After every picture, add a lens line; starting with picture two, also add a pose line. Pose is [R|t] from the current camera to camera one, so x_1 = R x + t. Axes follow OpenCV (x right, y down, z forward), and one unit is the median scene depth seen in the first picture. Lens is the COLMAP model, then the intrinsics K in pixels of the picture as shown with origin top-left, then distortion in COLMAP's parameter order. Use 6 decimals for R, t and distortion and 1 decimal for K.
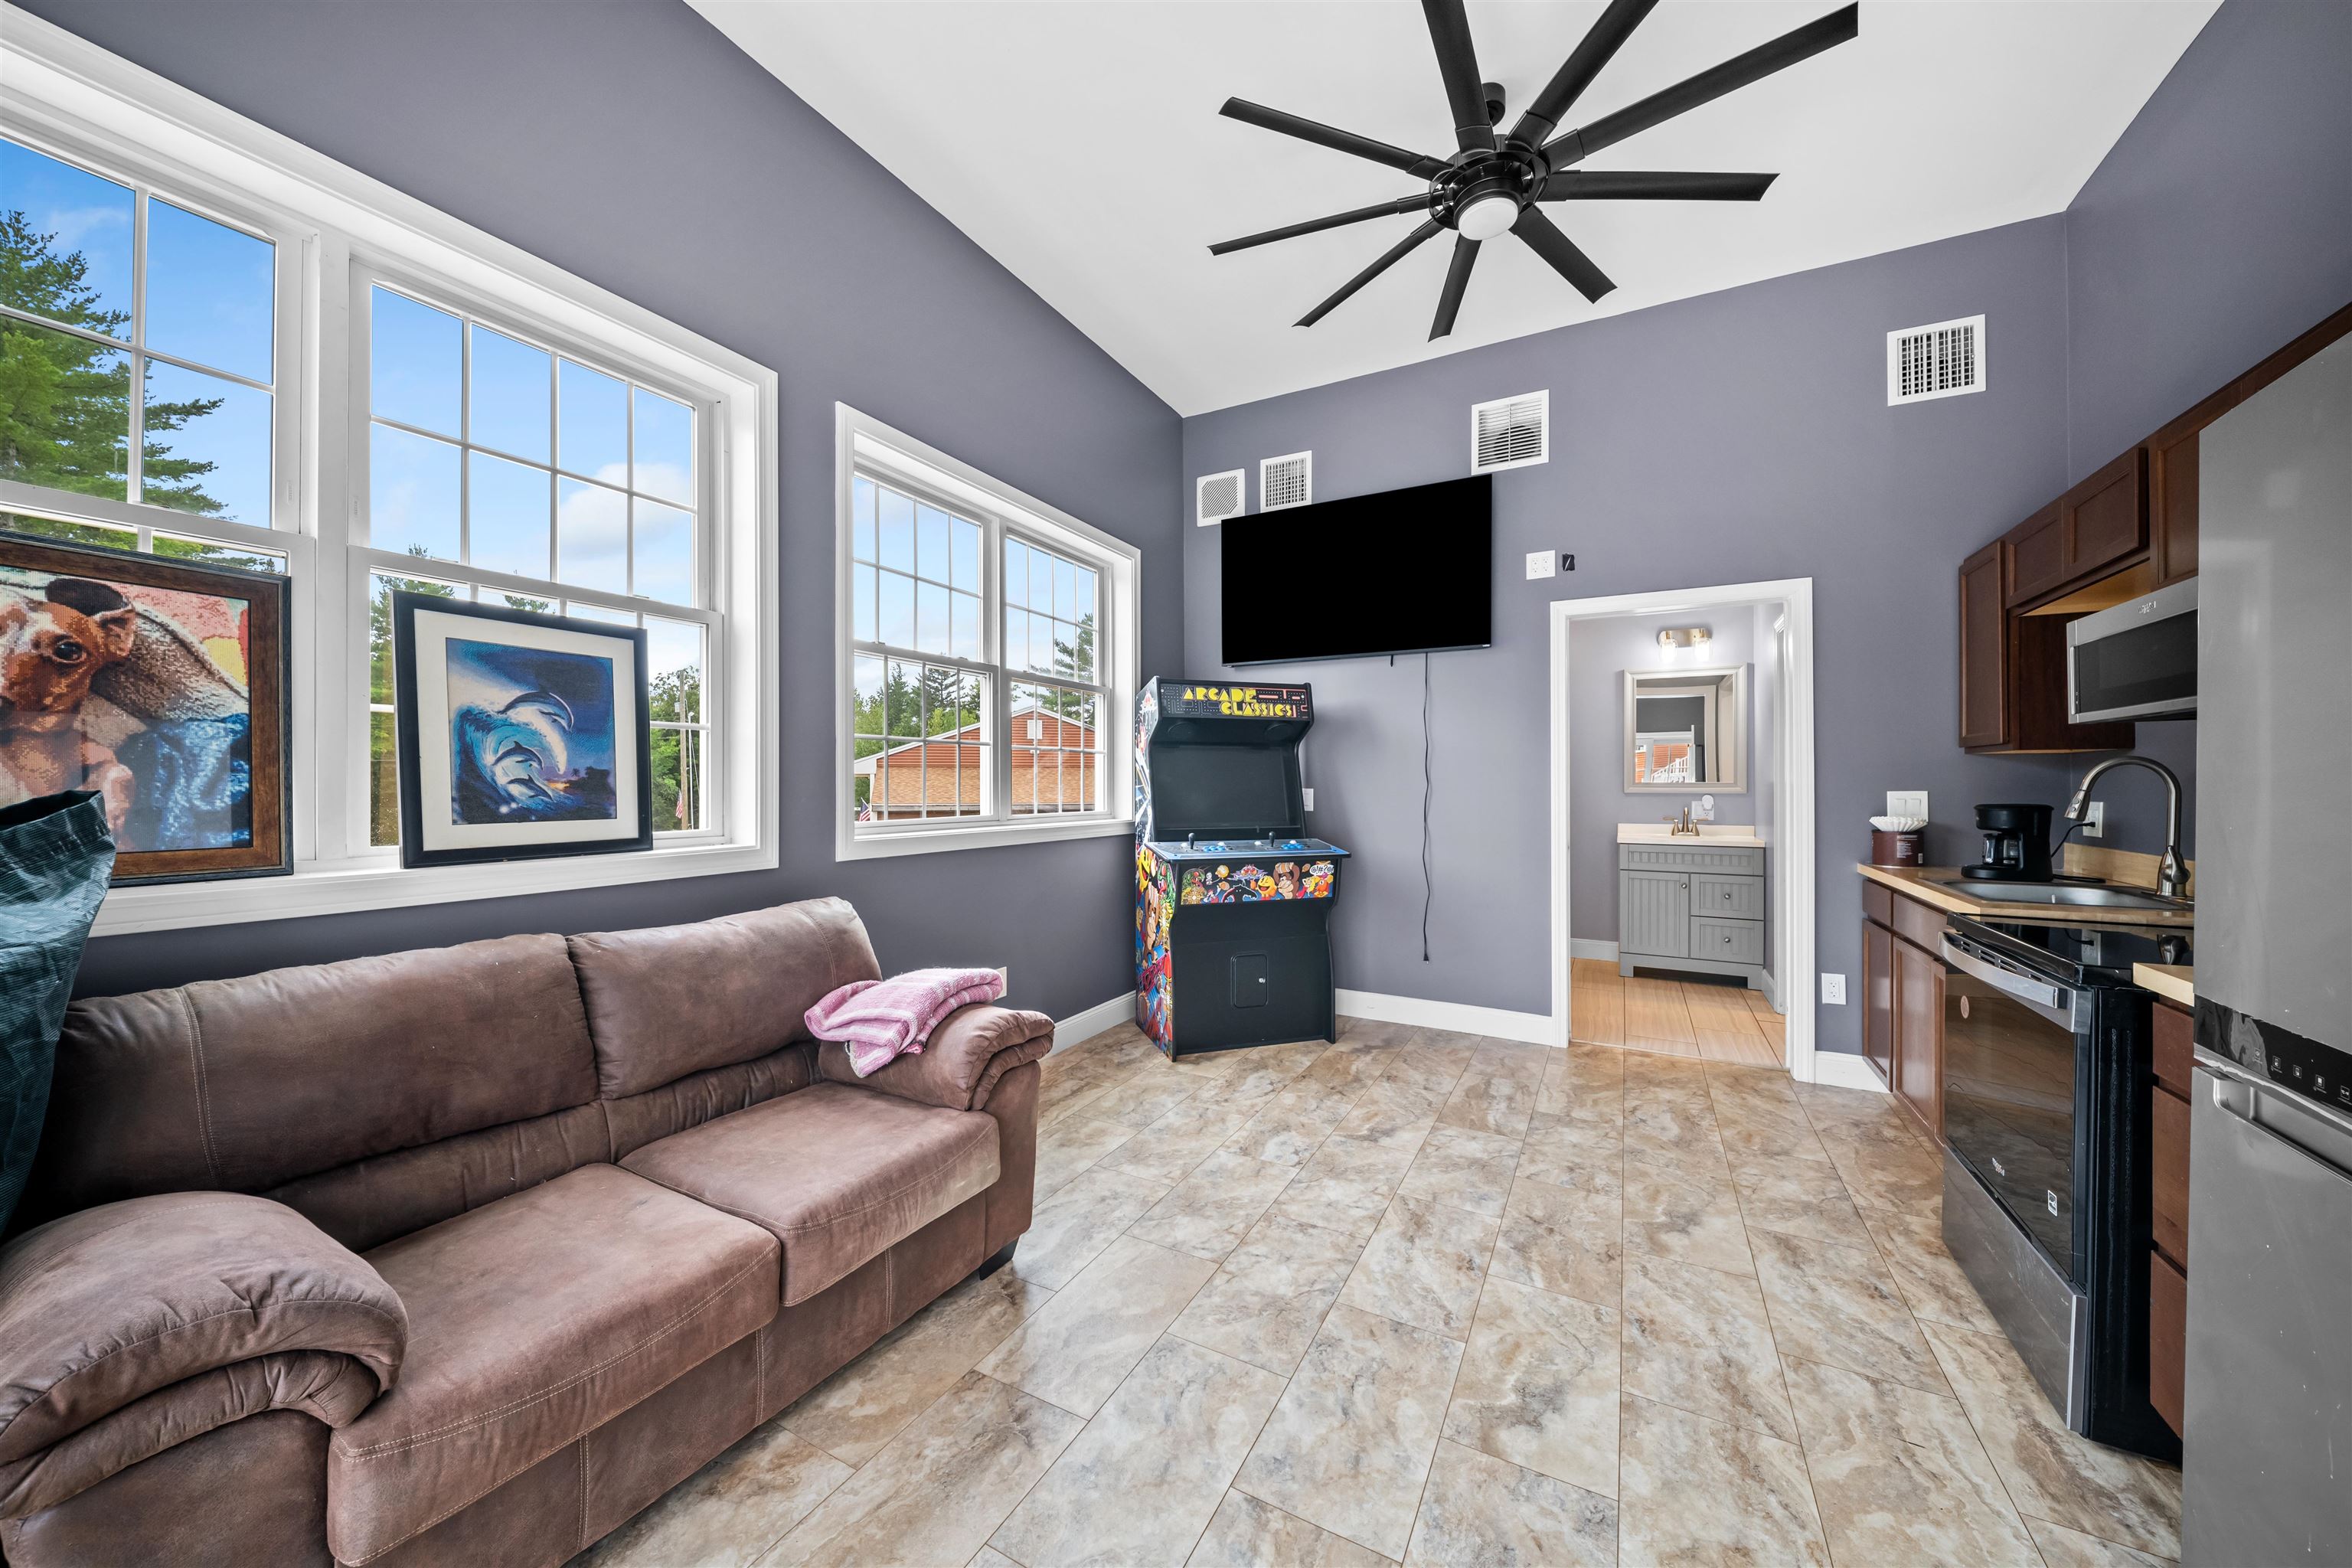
lens RADIAL K [[842.1, 0, 1173.4], [0, 842.1, 783.8], [0, 0, 1]] dist [-0.001504, -0.000188]
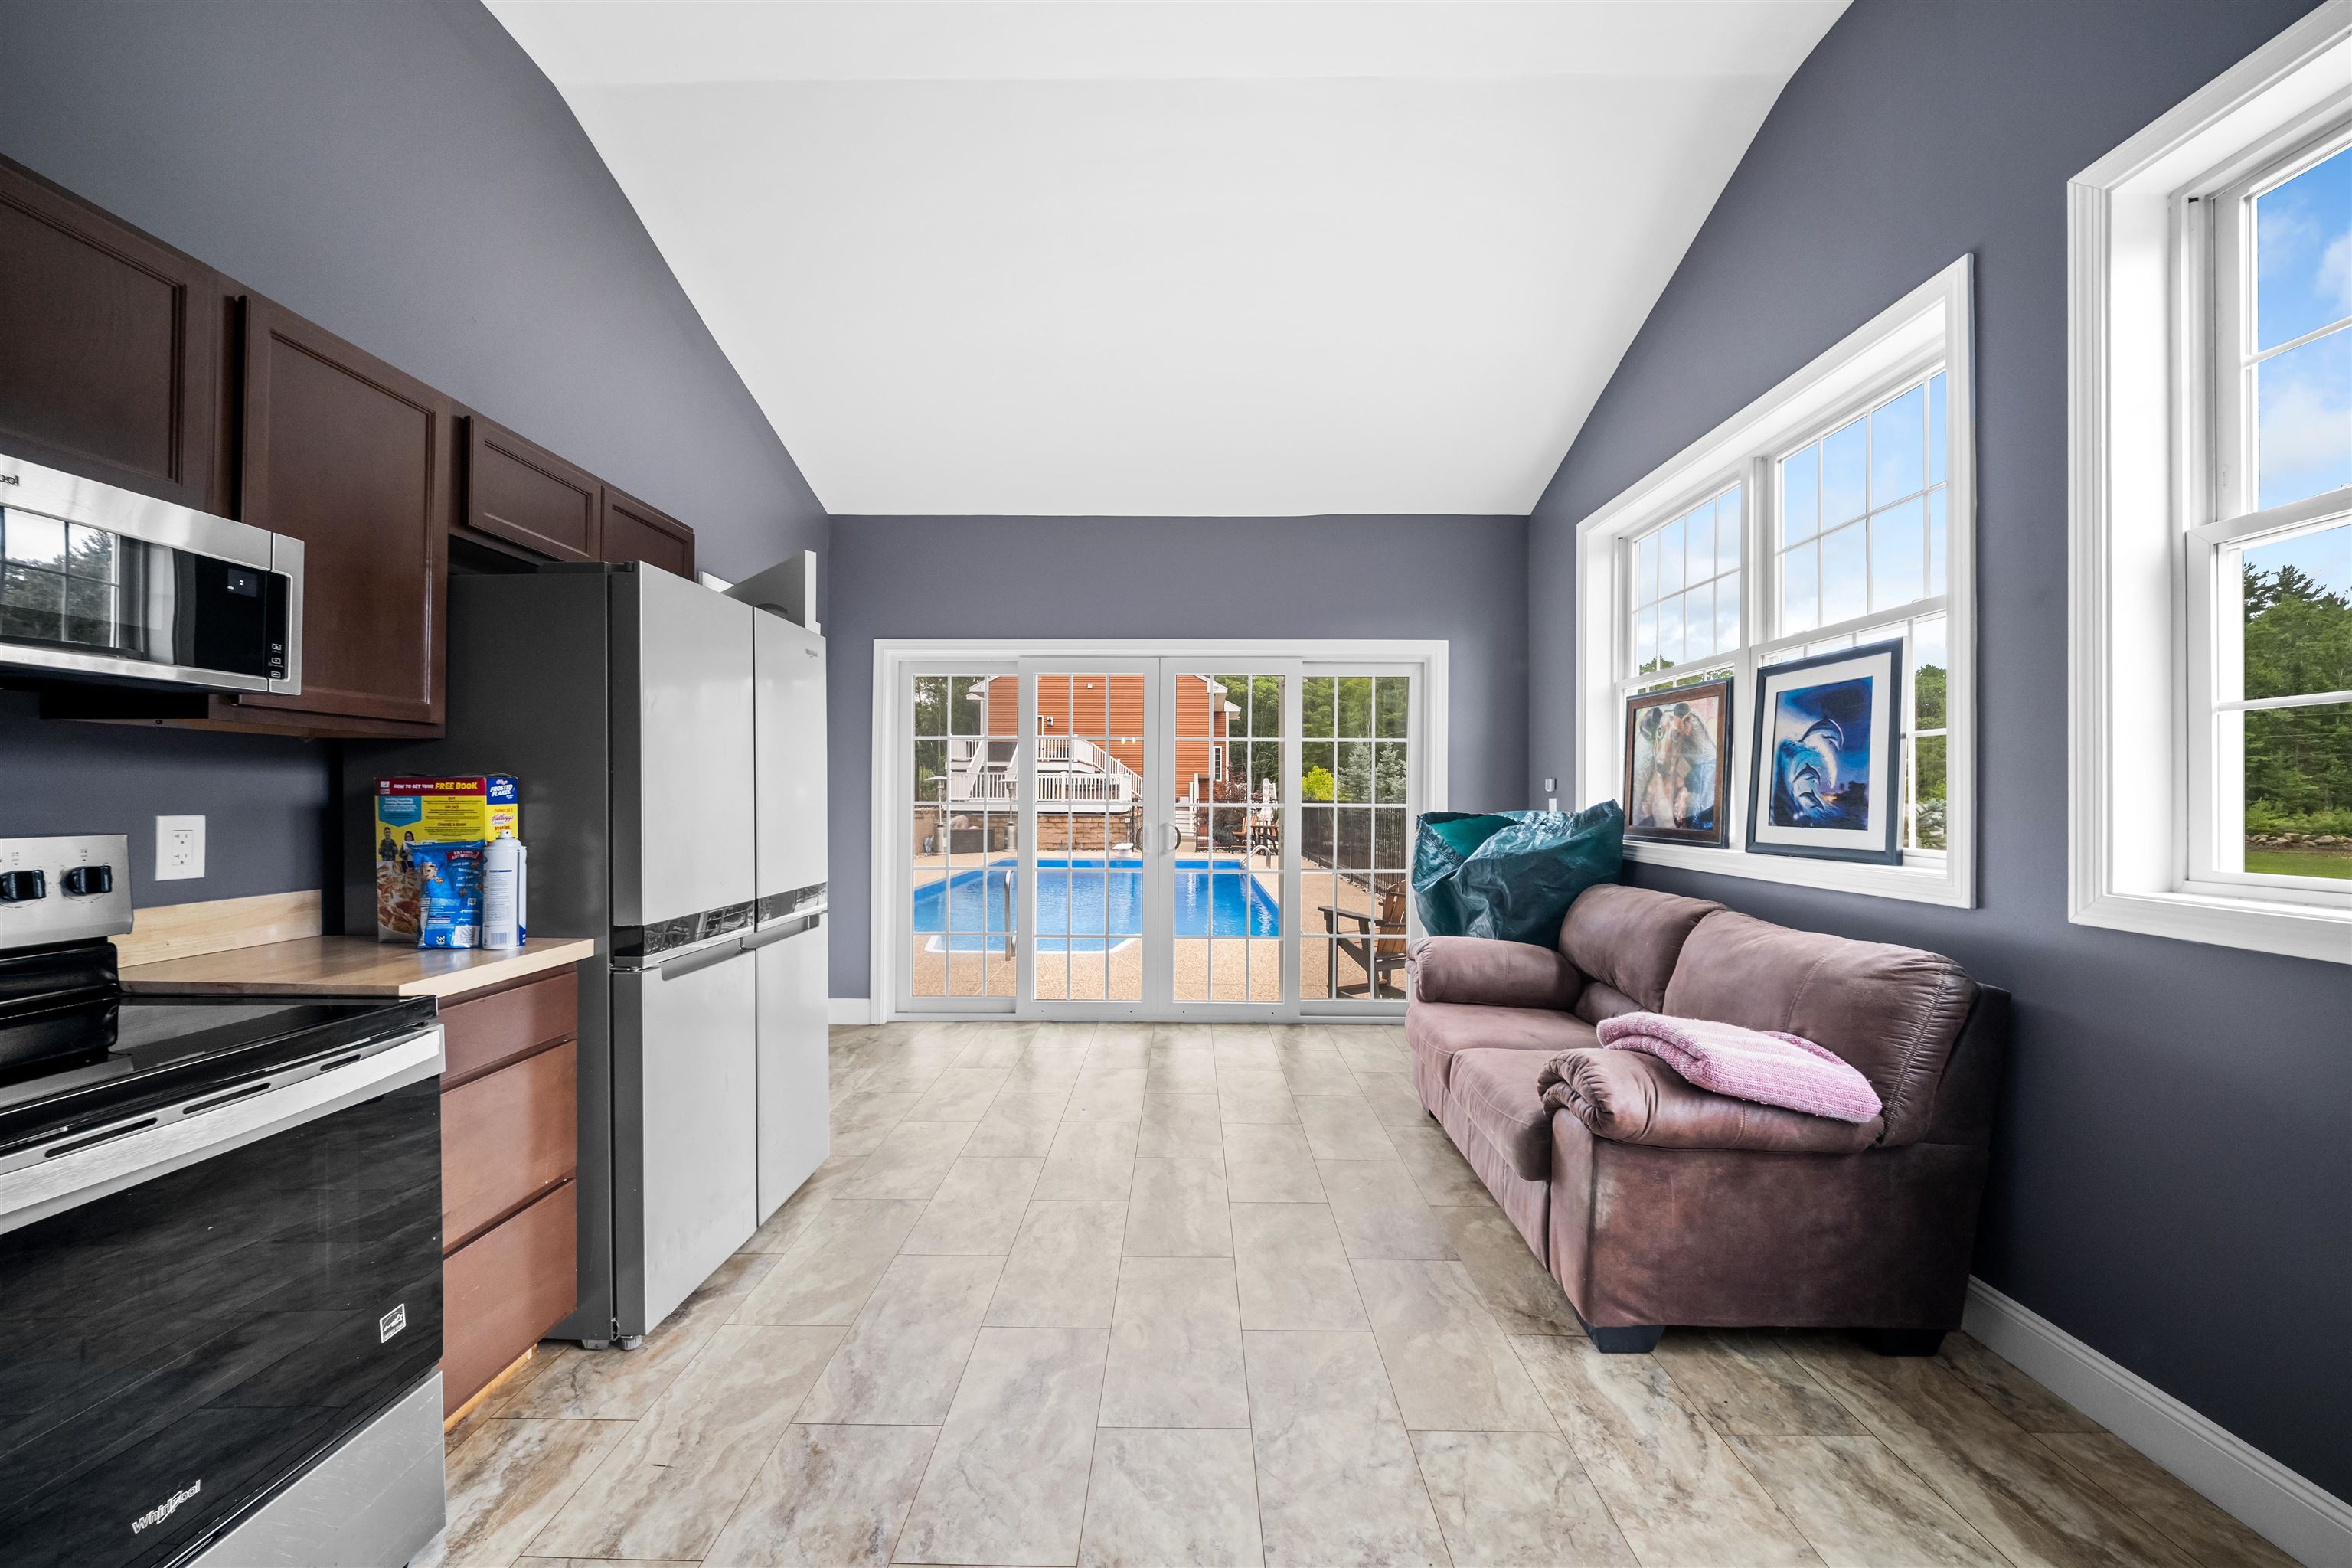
lens RADIAL K [[842.1, 0, 1177.2], [0, 842.1, 793.6], [0, 0, 1]] dist [-0.001504, -0.000188]
pose [[-0.886030, -0.005505, -0.463595, 0.635996], [-0.004837, 0.999985, -0.002631, 0.003383], [0.463603, -0.000089, -0.886043, 1.688899]]
